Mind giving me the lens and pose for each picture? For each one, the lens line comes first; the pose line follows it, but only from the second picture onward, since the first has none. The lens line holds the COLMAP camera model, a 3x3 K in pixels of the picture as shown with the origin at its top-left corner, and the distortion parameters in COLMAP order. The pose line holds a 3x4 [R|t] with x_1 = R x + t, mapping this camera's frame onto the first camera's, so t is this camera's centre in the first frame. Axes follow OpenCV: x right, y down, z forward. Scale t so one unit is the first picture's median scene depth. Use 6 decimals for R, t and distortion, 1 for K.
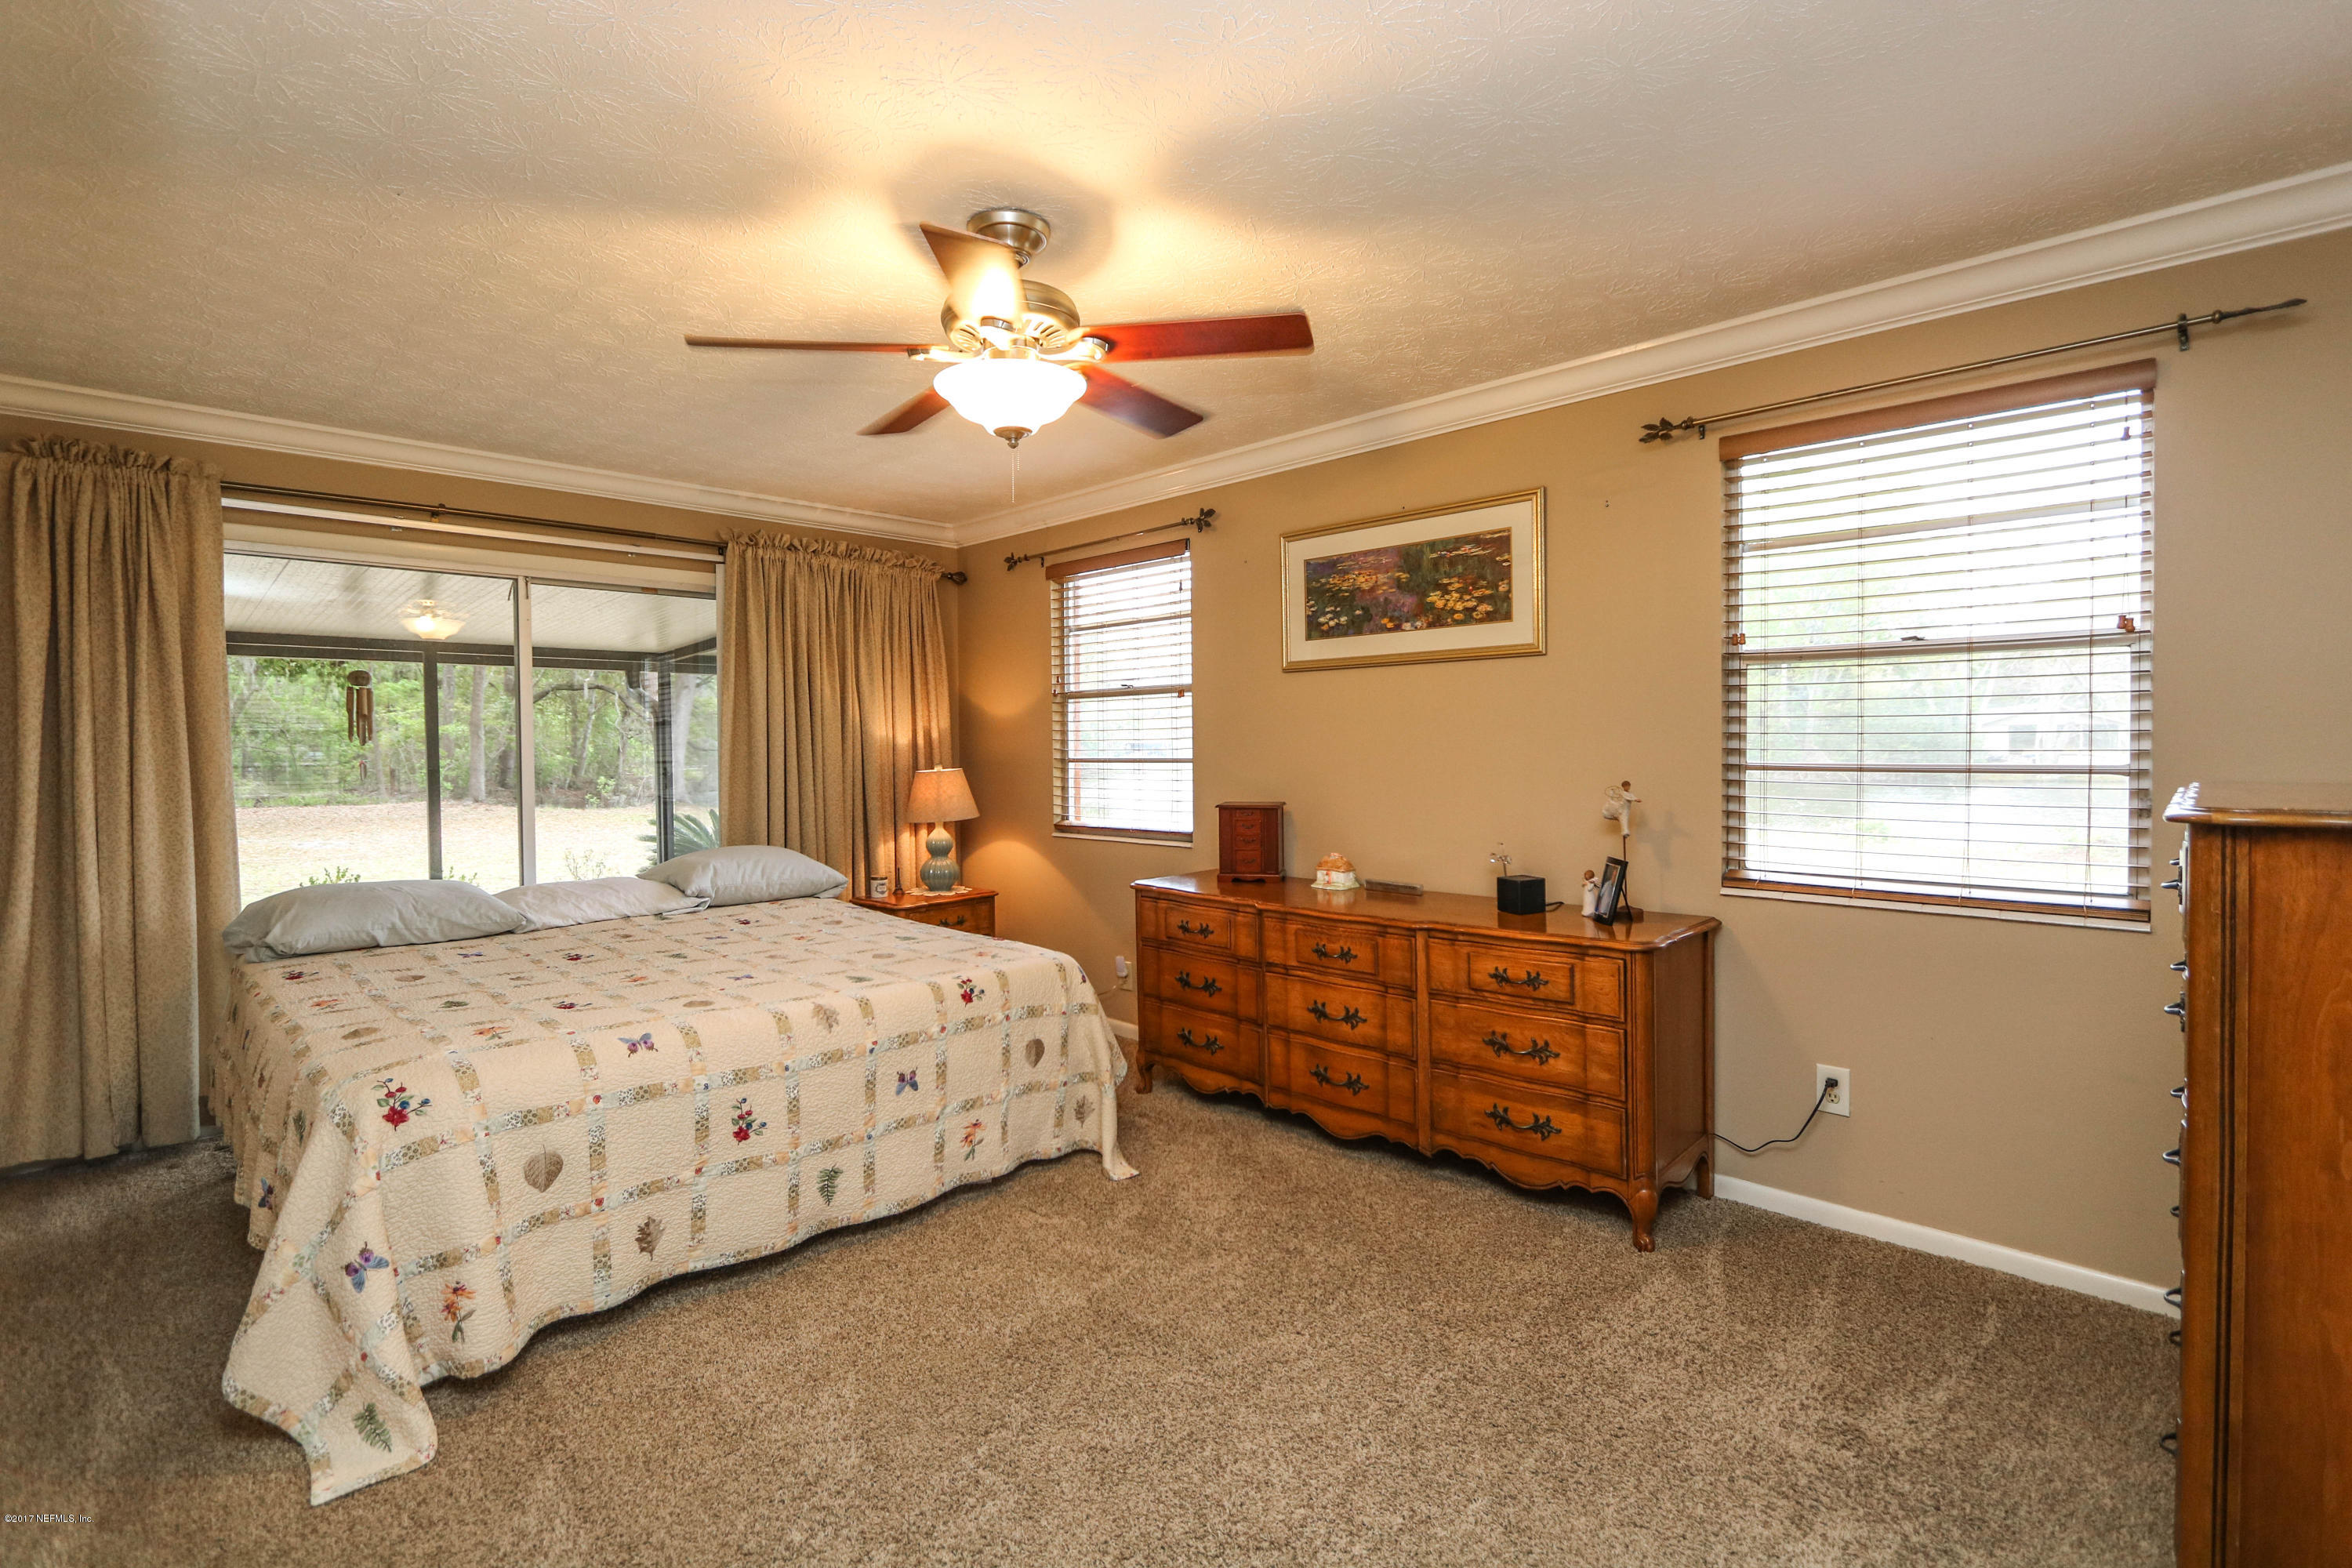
lens RADIAL K [[1087.2, 0, 1169.4], [0, 1087.2, 769.5], [0, 0, 1]] dist [-0.017057, 0.001729]
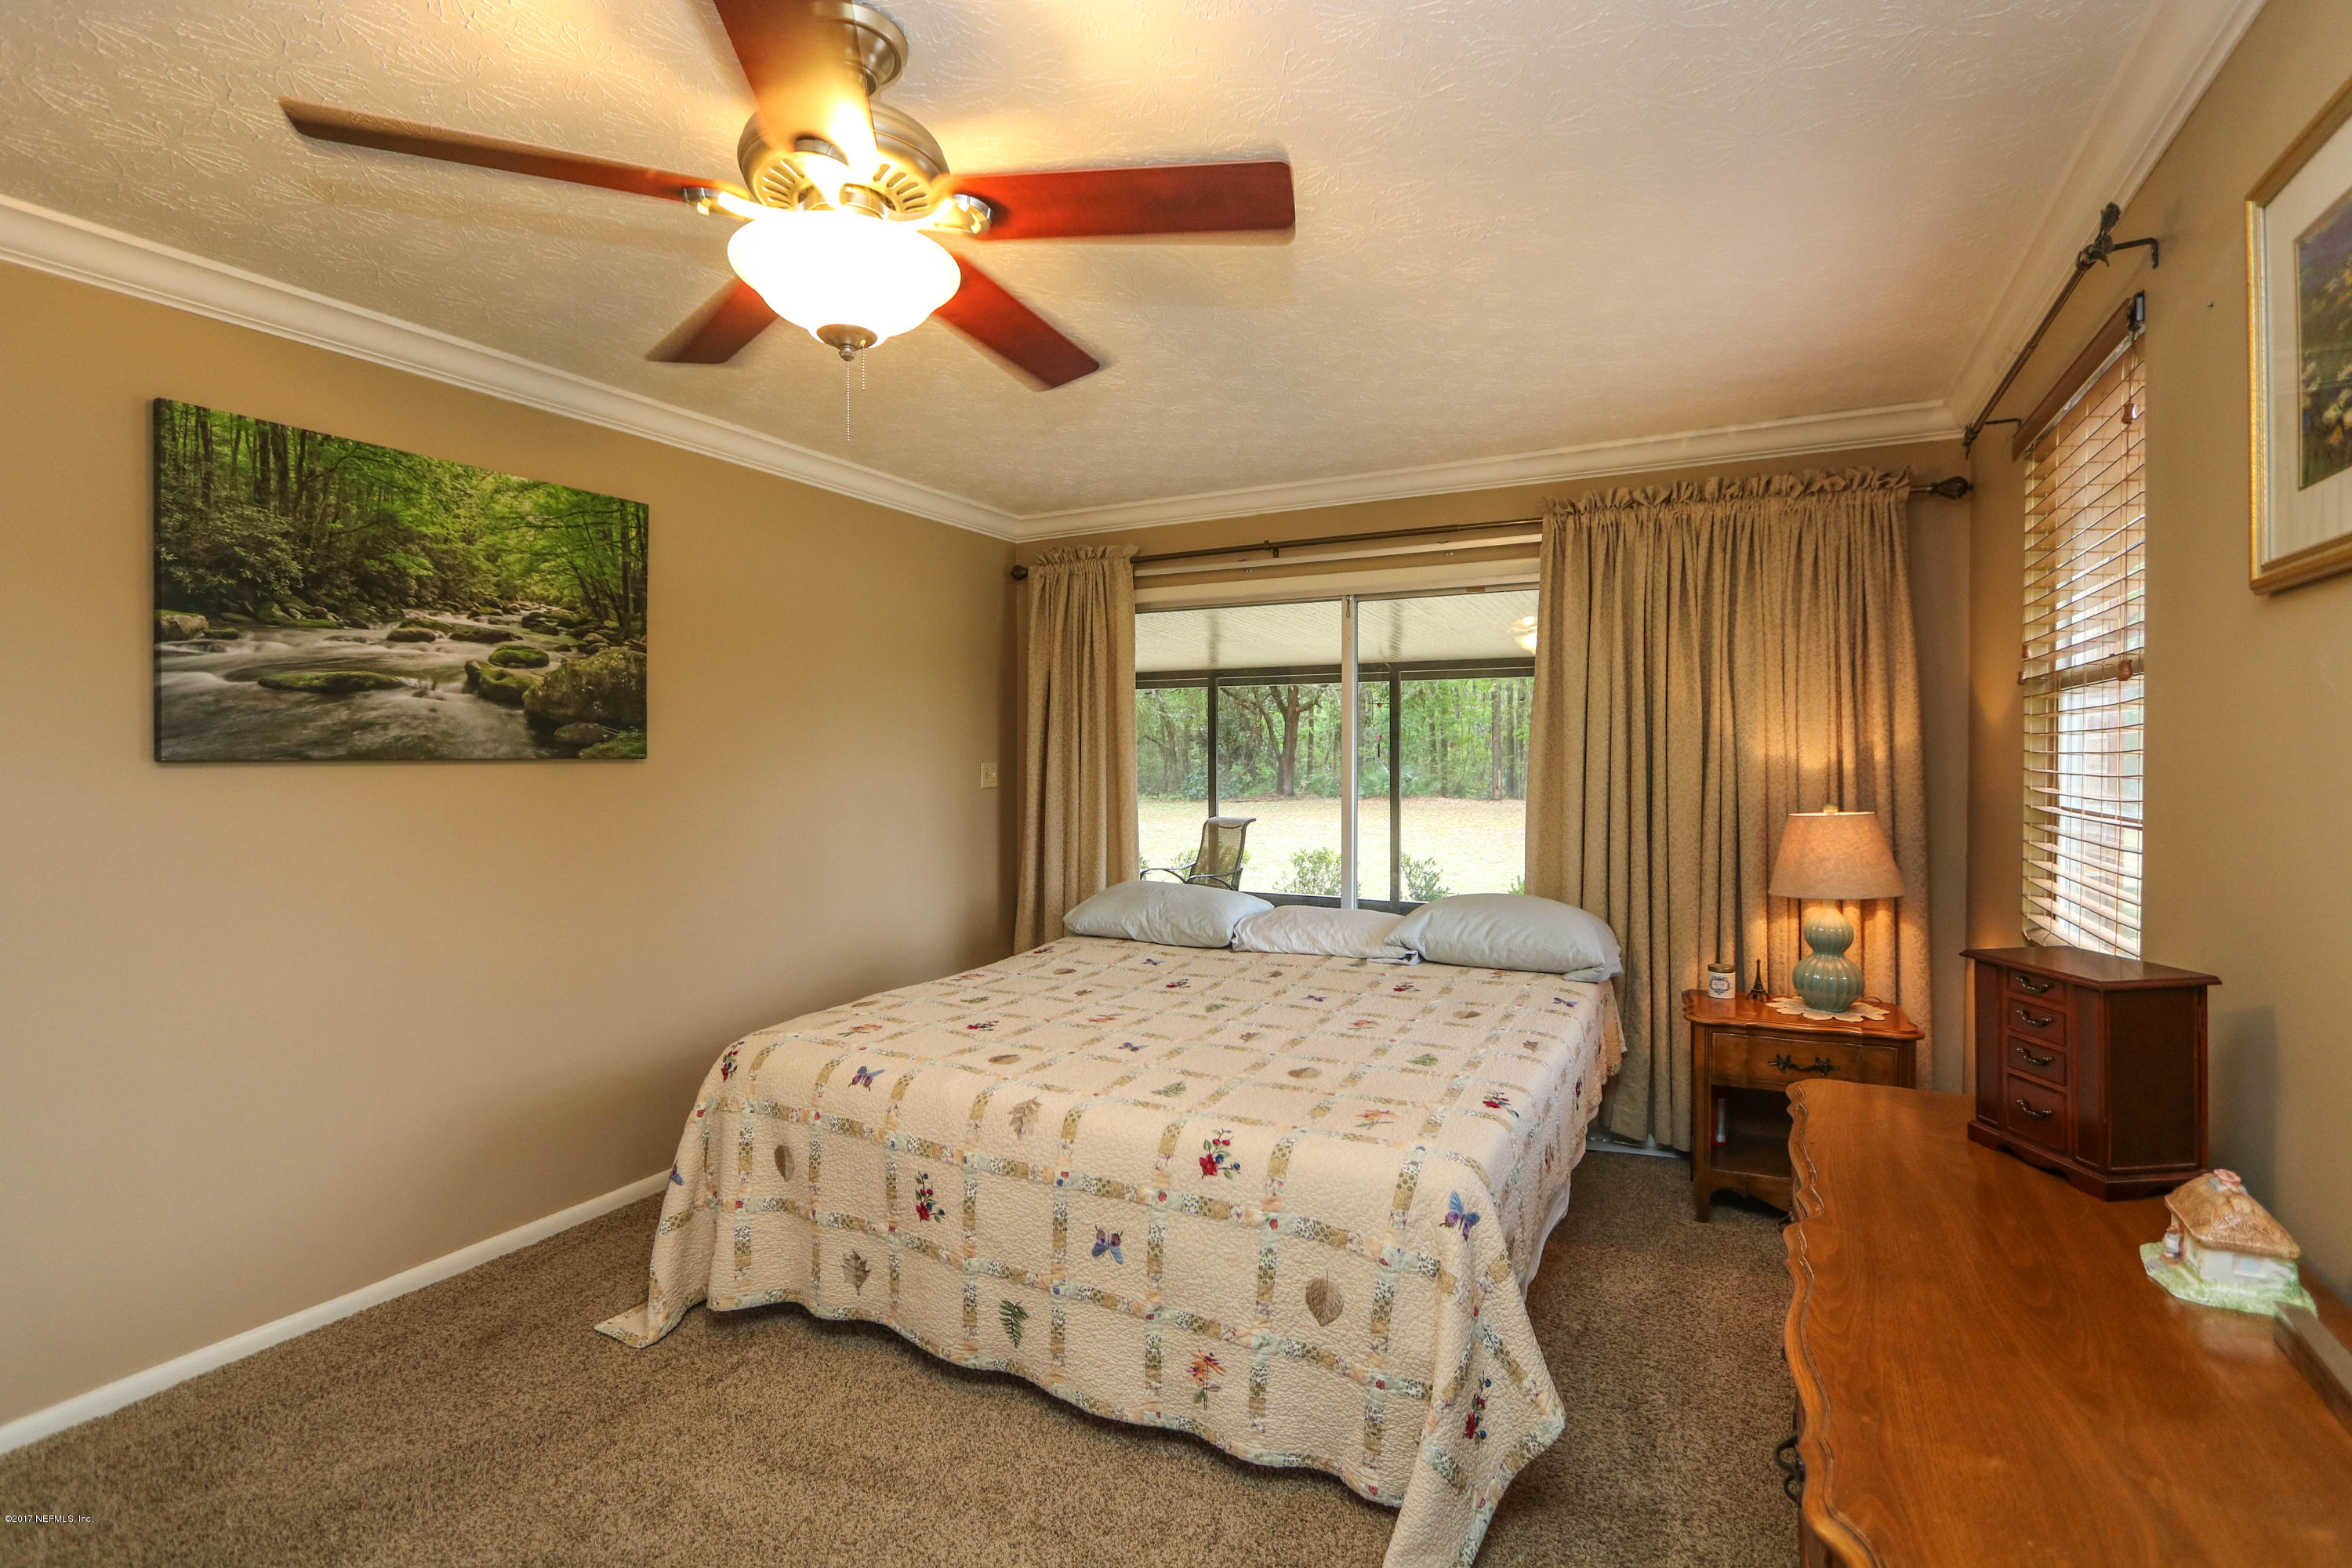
lens RADIAL K [[1087.2, 0, 1177.1], [0, 1087.2, 767.9], [0, 0, 1]] dist [-0.017057, 0.001729]
pose [[0.291126, 0.022348, -0.956424, 0.430217], [-0.021429, 0.999629, 0.016834, -0.045151], [0.956445, 0.015594, 0.291497, 0.759251]]
